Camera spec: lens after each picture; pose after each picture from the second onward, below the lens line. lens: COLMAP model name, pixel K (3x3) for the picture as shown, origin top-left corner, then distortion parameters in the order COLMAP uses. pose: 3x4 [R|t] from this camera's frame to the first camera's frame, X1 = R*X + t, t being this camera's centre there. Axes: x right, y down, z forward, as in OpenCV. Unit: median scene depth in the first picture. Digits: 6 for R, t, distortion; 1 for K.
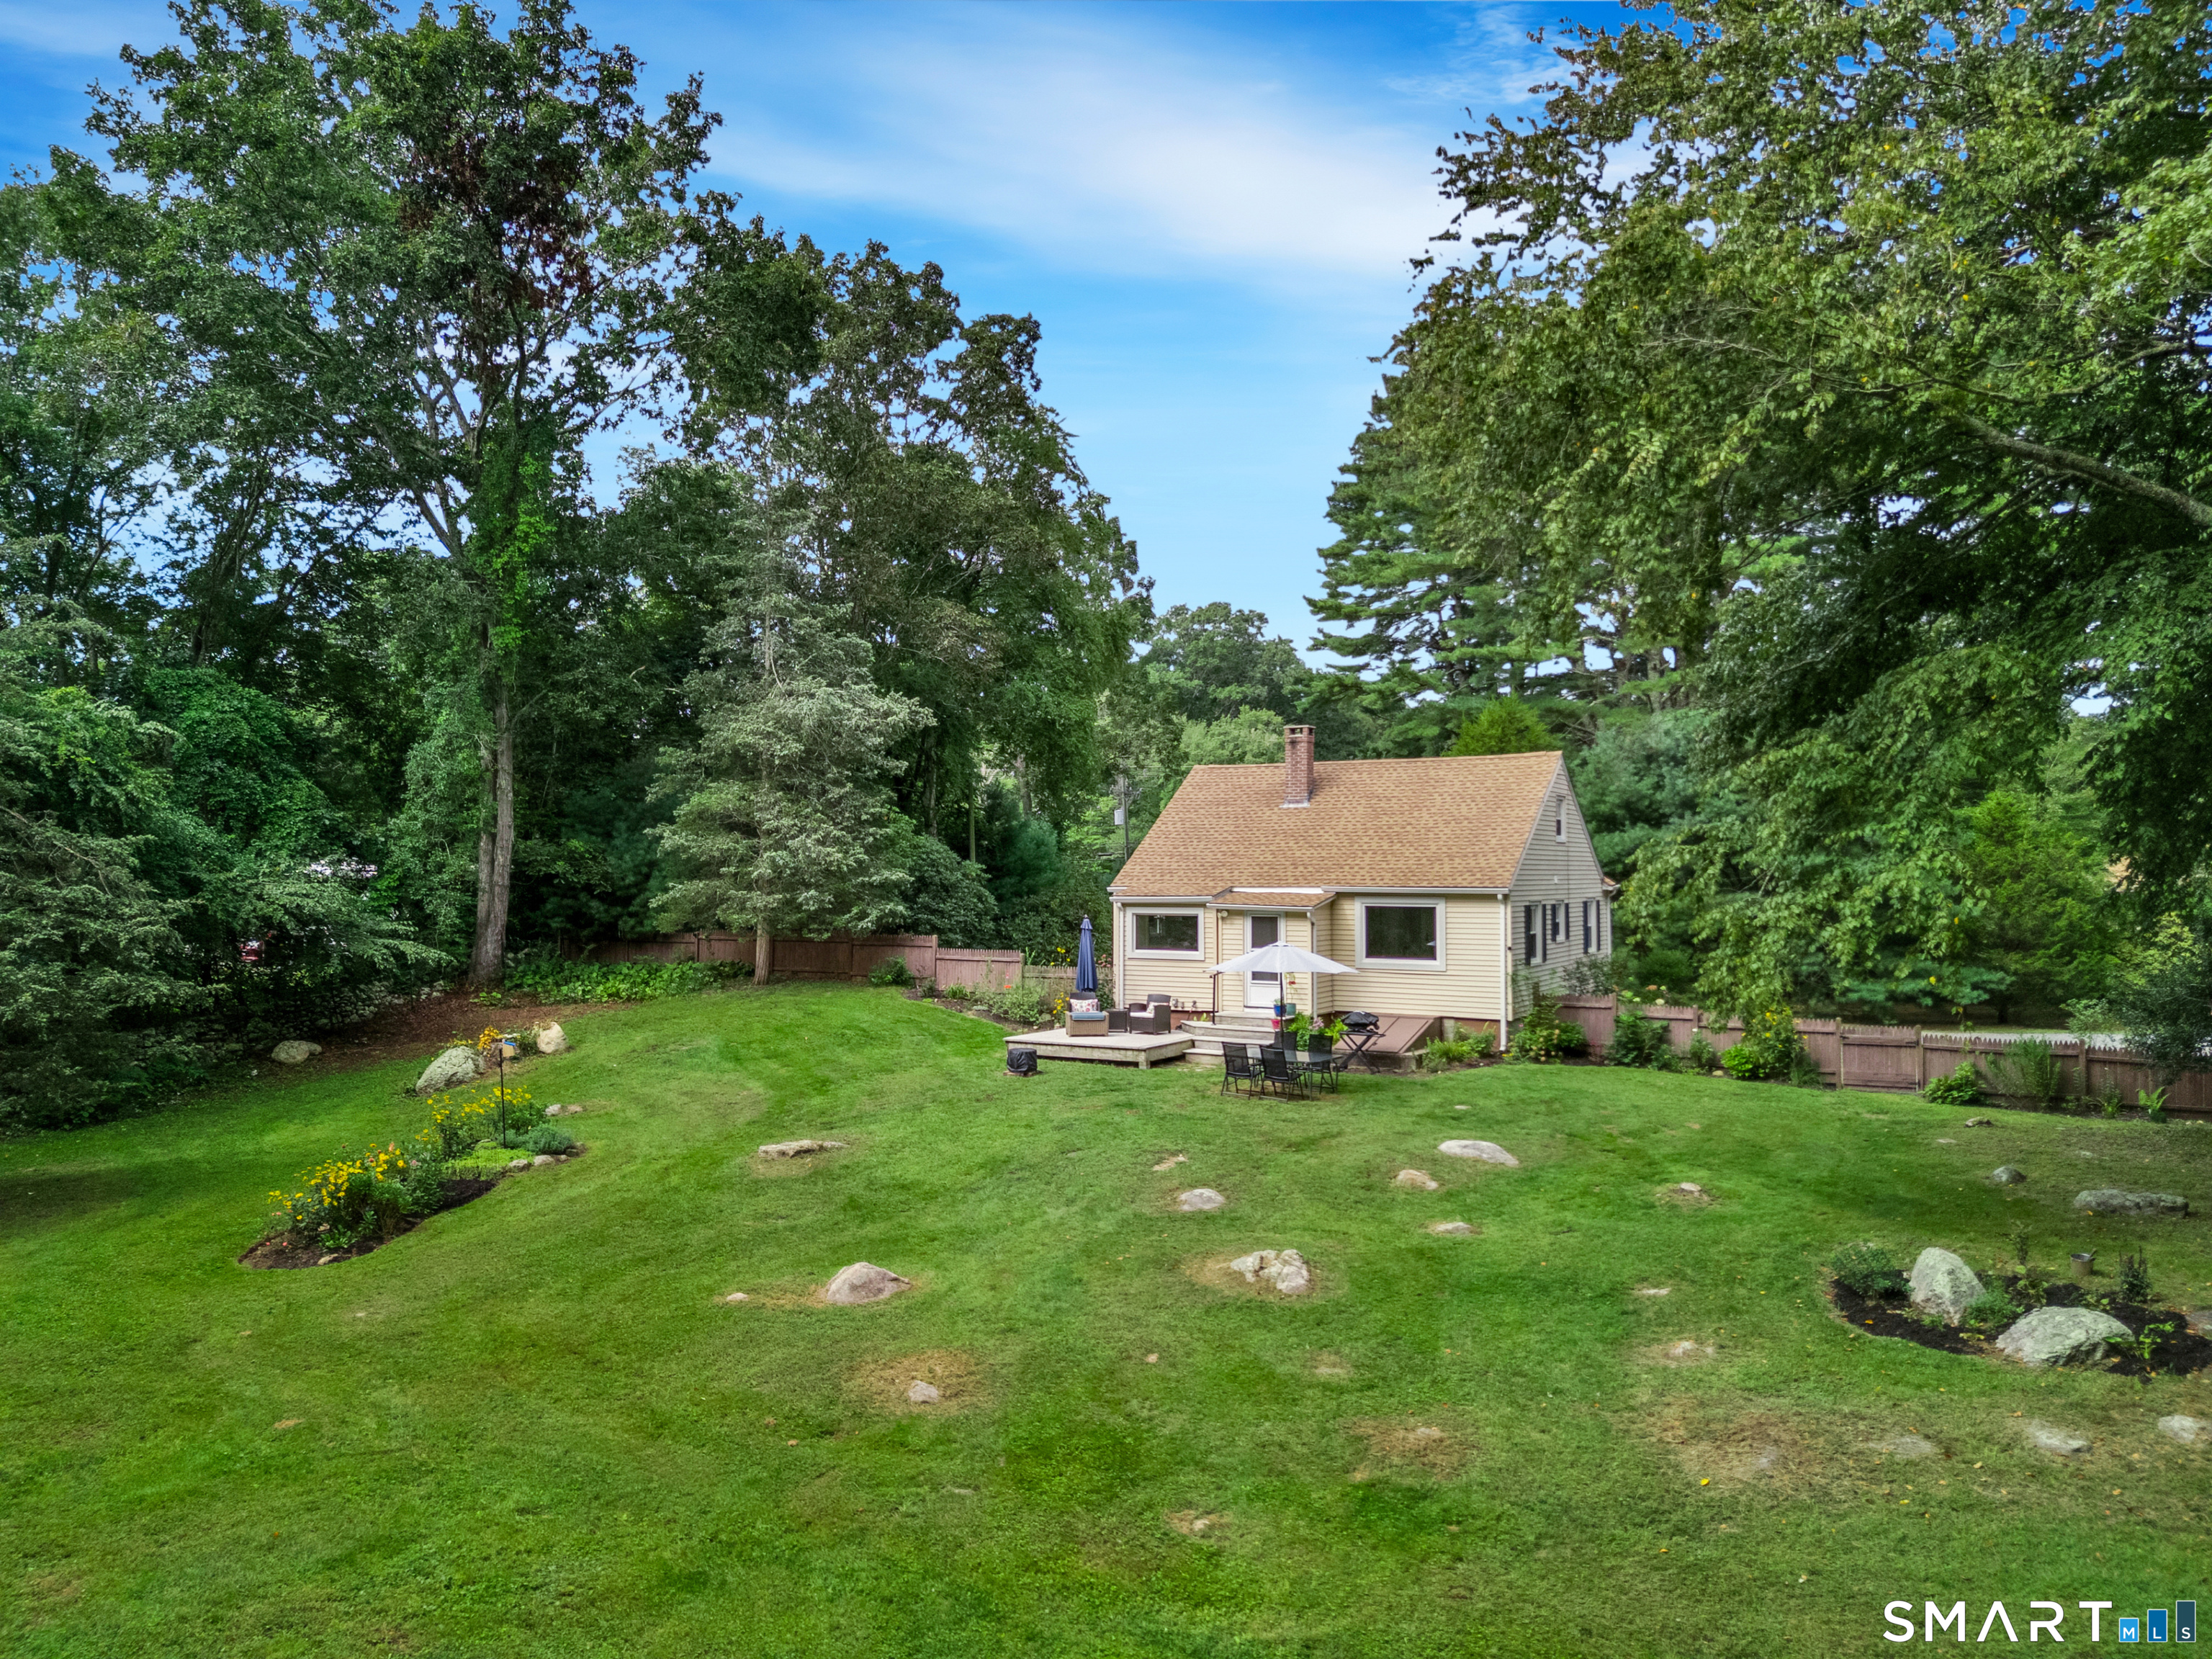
lens RADIAL K [[1601.8, 0, 1106.0], [0, 1601.8, 829.5], [0, 0, 1]] dist [0.108851, -0.153919]
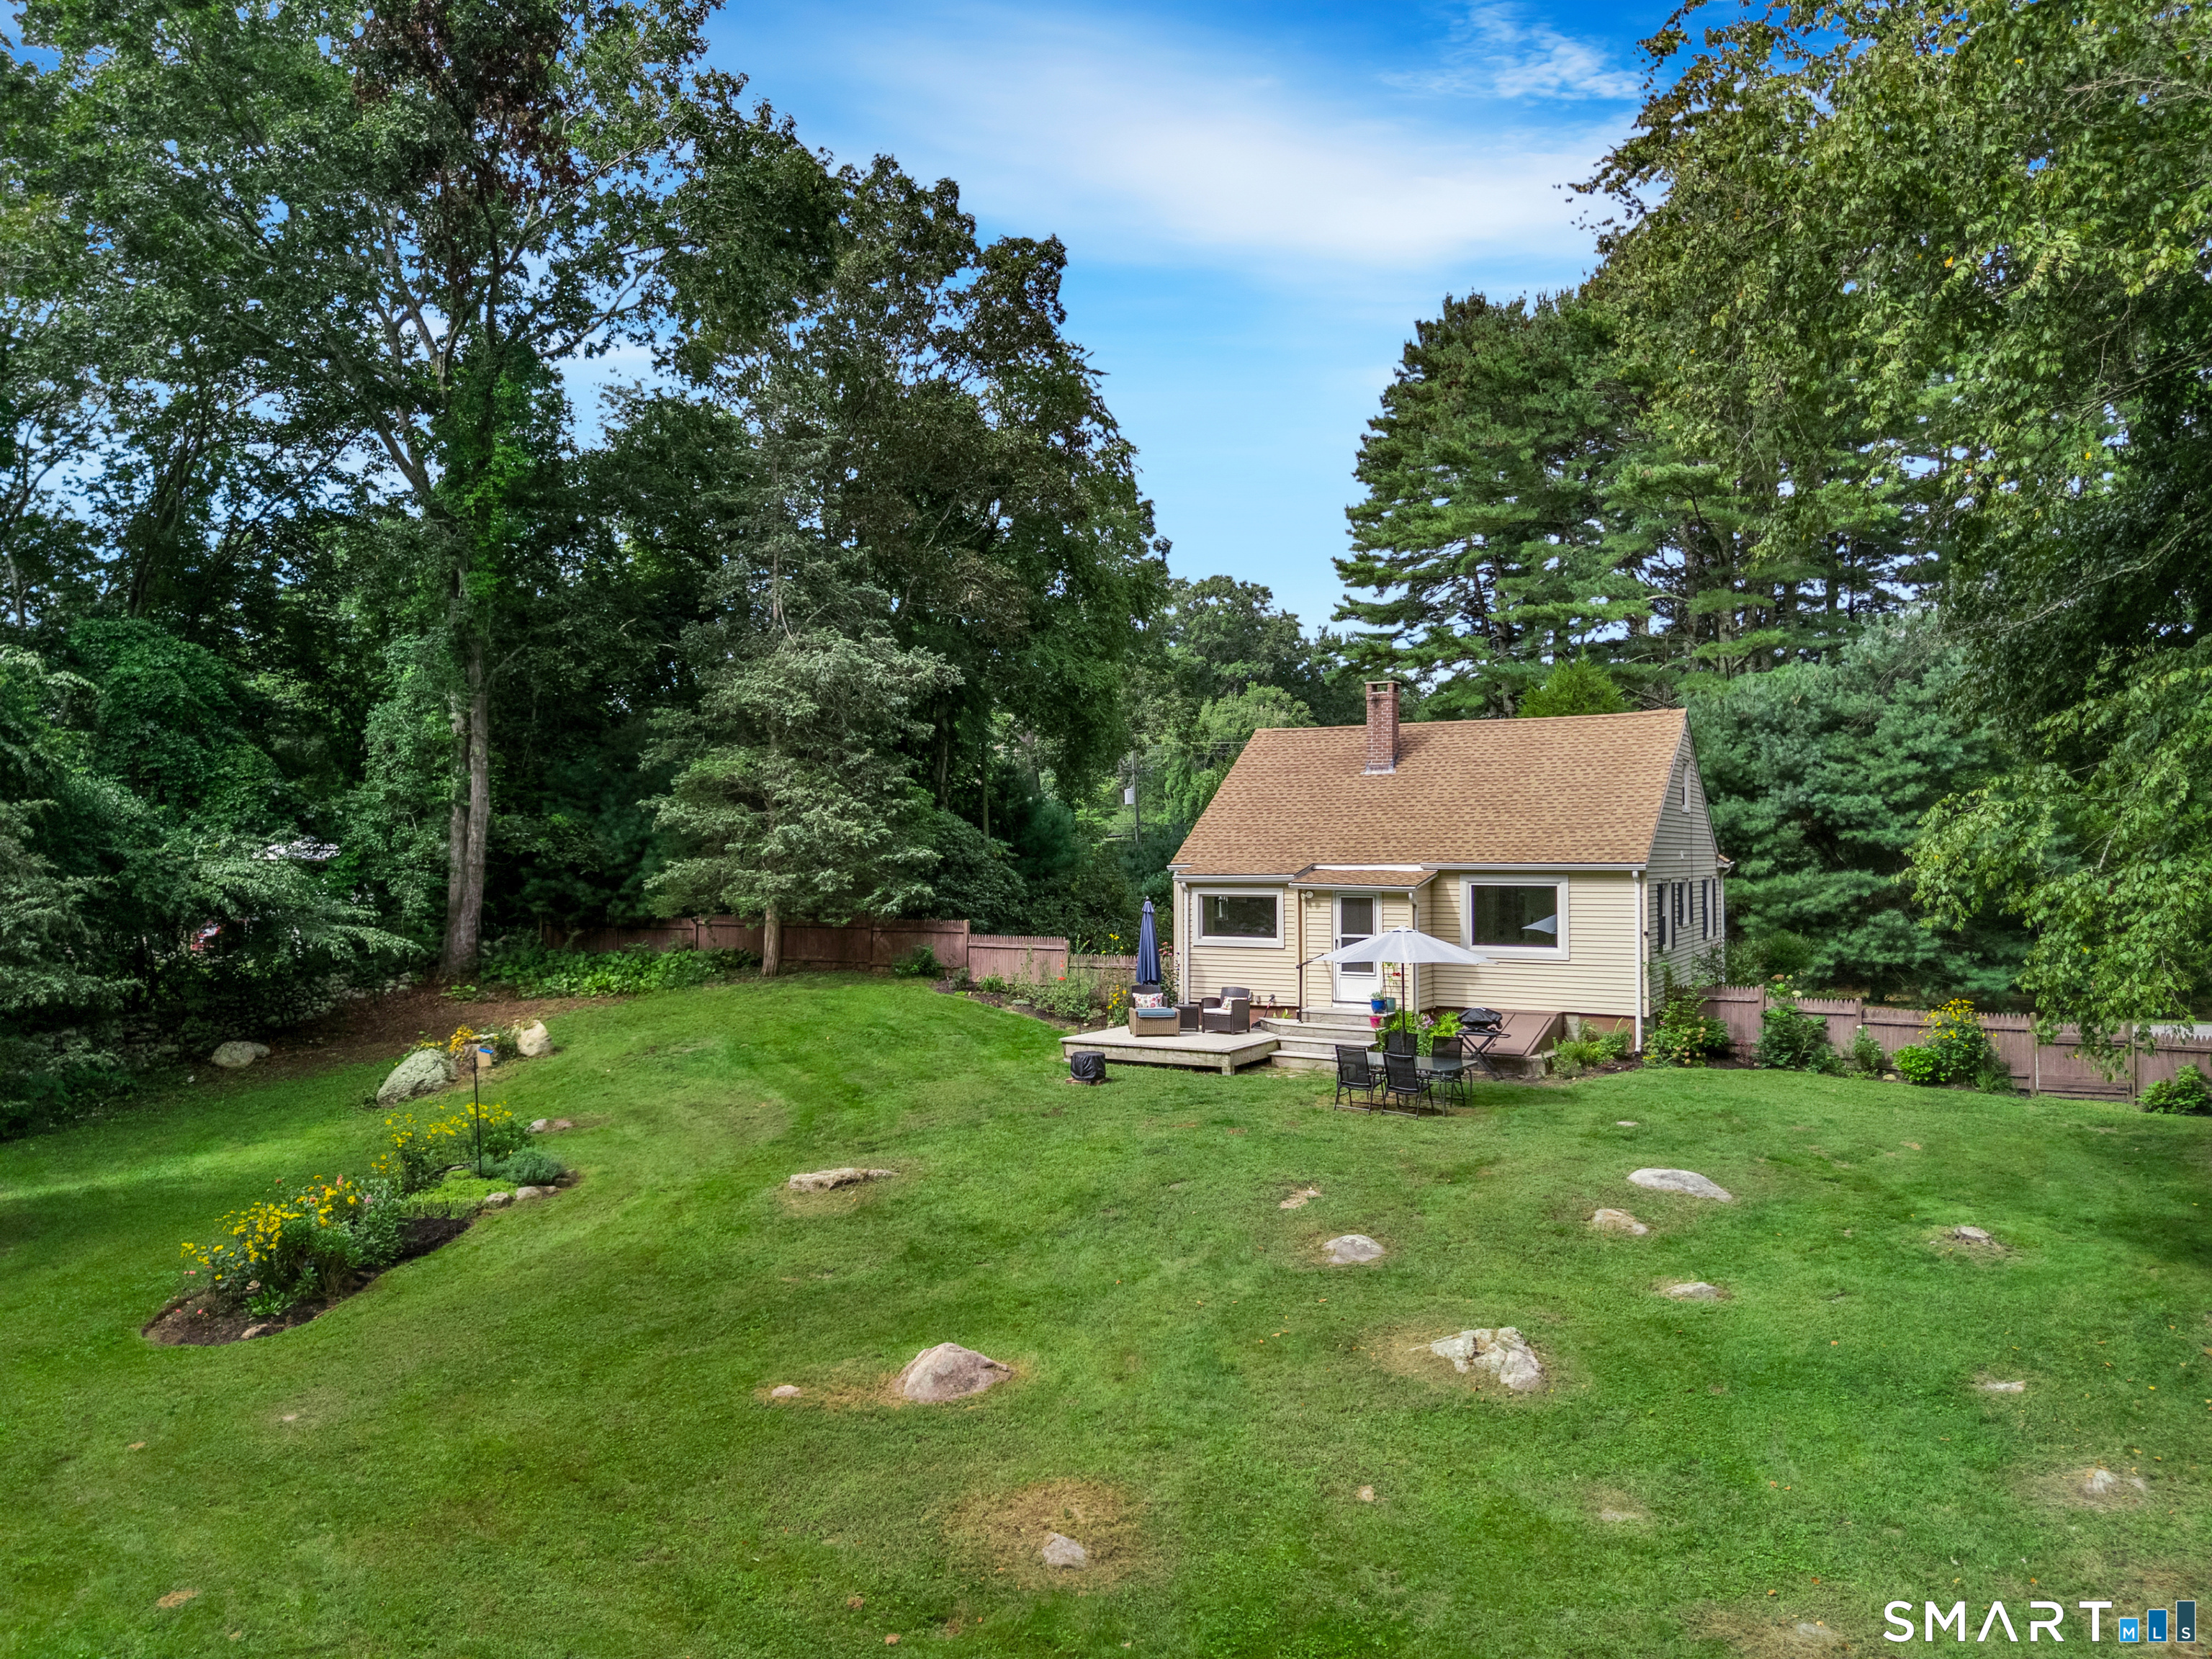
lens RADIAL K [[1613.8, 0, 1106.0], [0, 1613.8, 829.5], [0, 0, 1]] dist [0.089440, -0.103009]
pose [[0.999936, -0.001395, 0.011216, -0.043353], [0.001296, 0.999960, 0.008814, 0.008864], [-0.011228, -0.008799, 0.999898, 0.118418]]
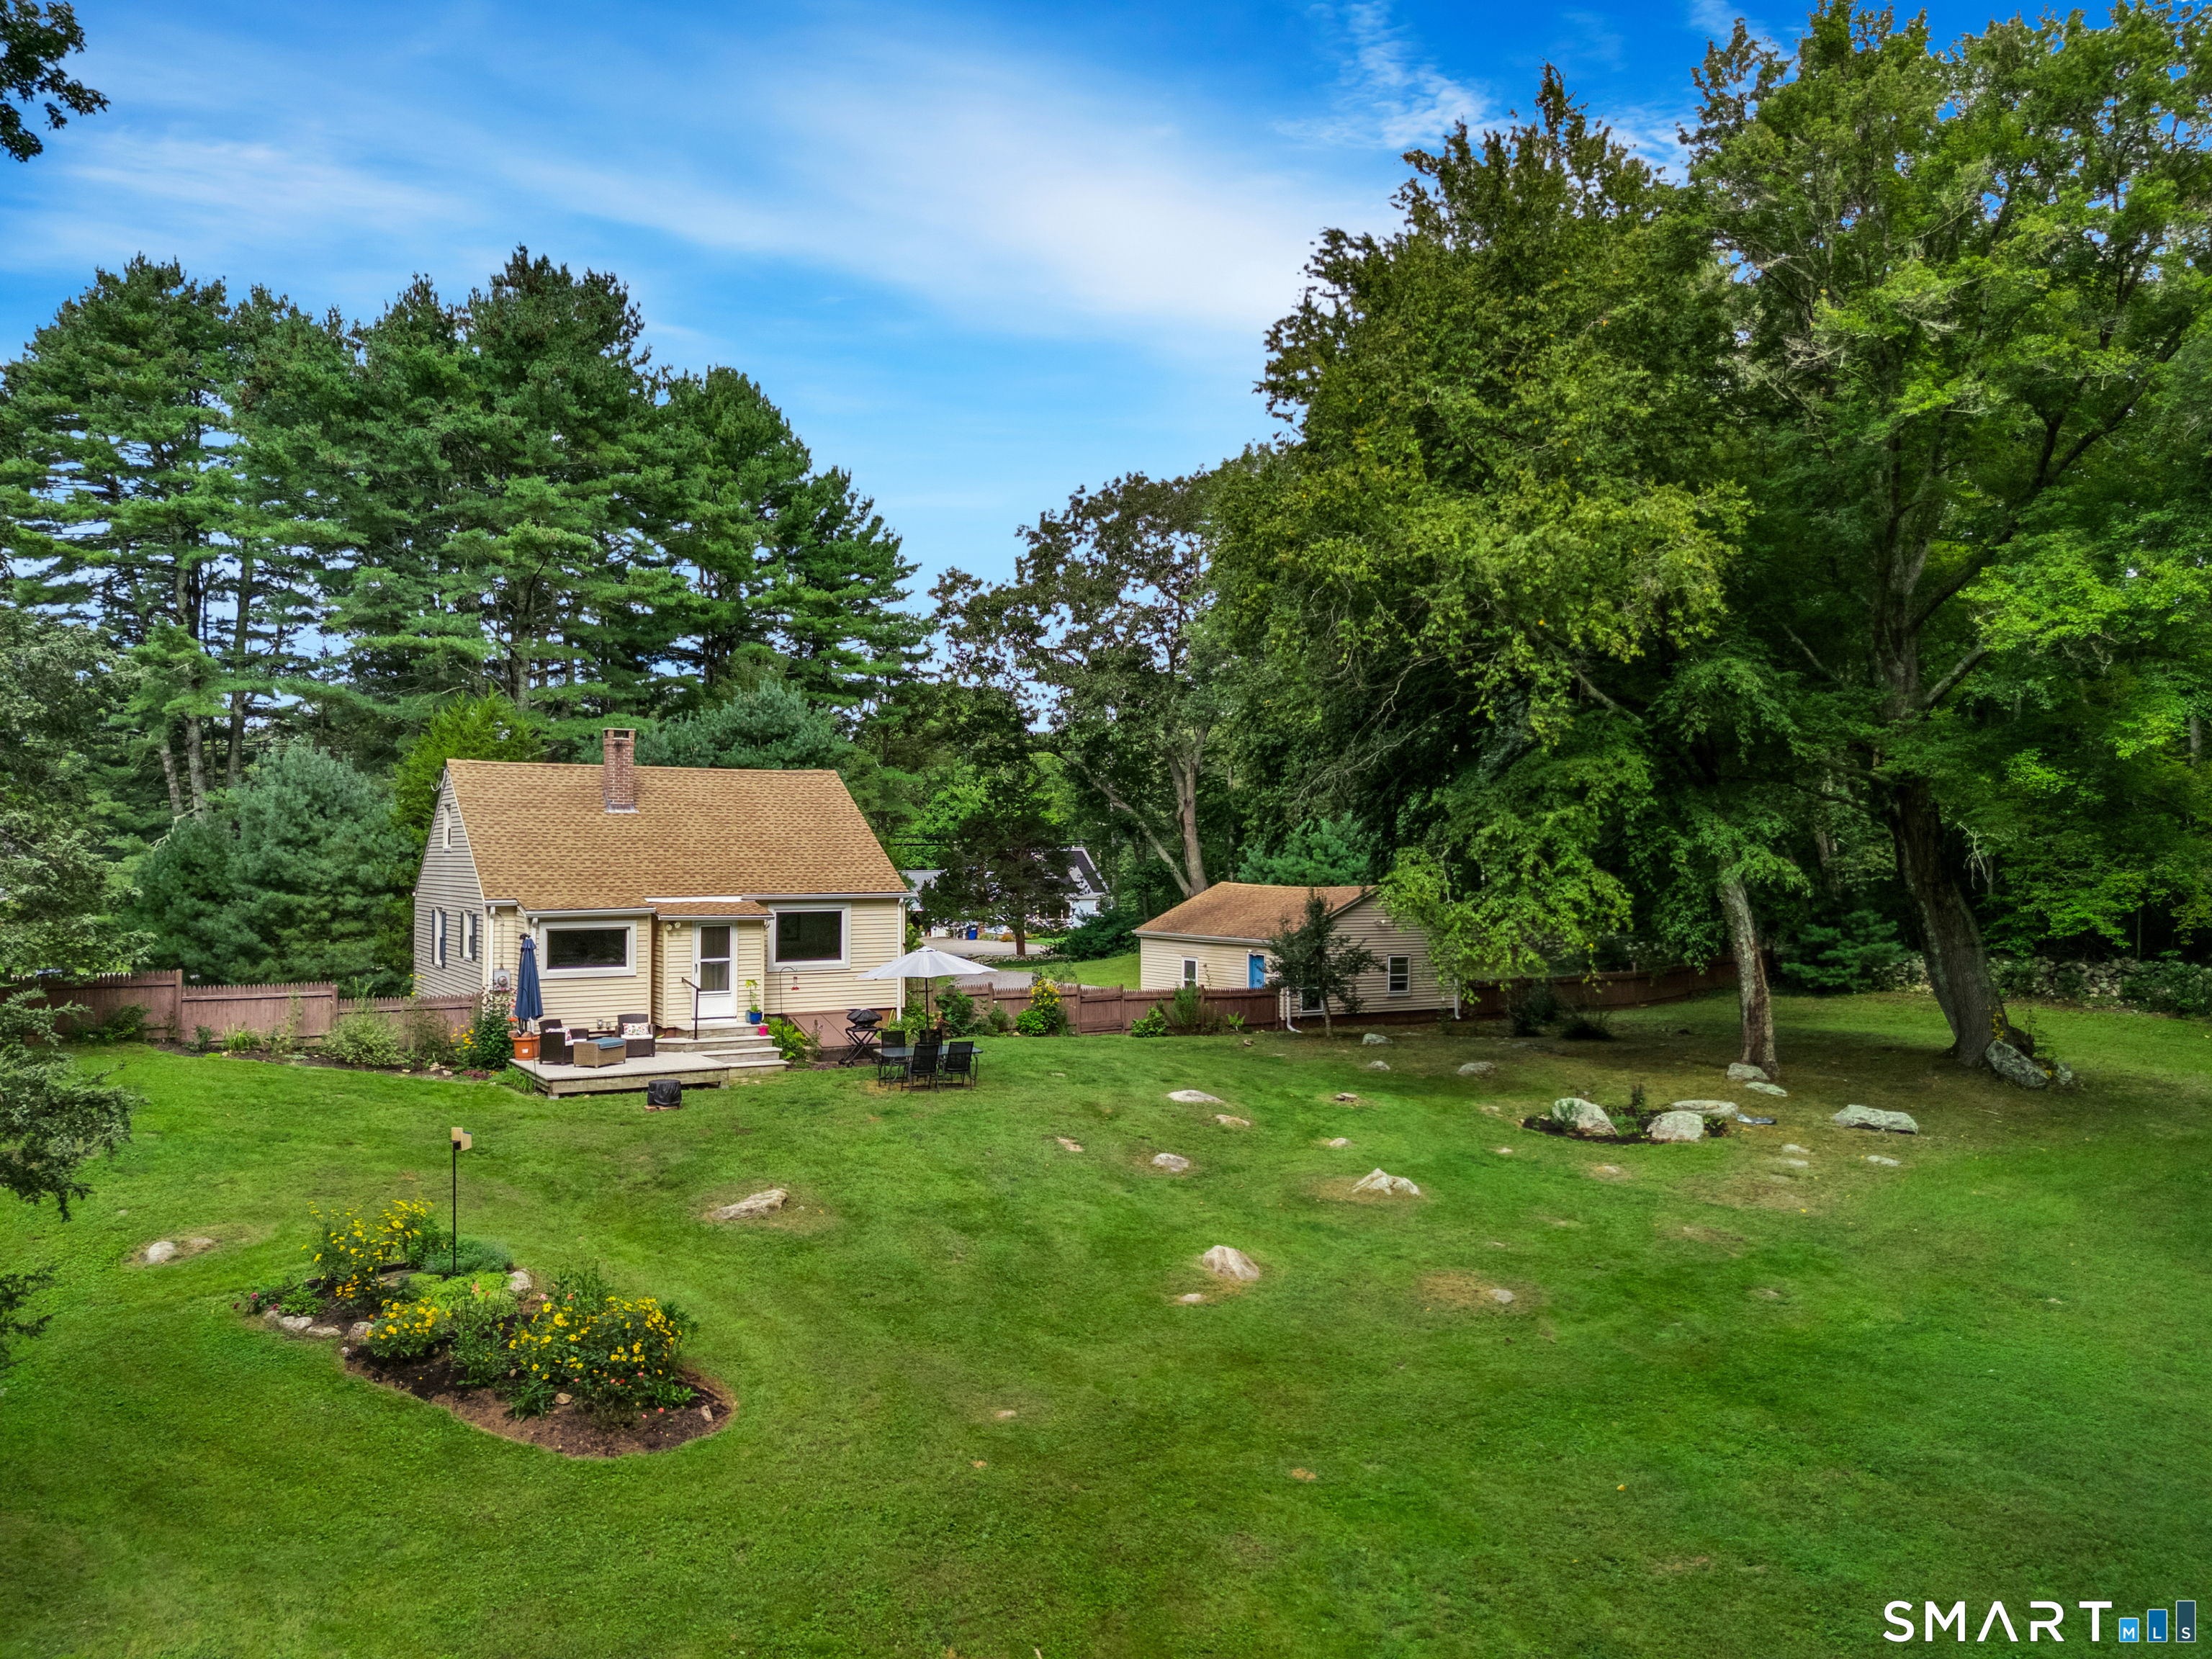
lens RADIAL K [[1607.5, 0, 1106.0], [0, 1607.5, 829.5], [0, 0, 1]] dist [0.095672, -0.099424]
pose [[0.508256, 0.015318, 0.861070, -0.597881], [-0.020995, 0.999765, -0.005393, -0.005071], [-0.860950, -0.015337, 0.508458, 0.263635]]
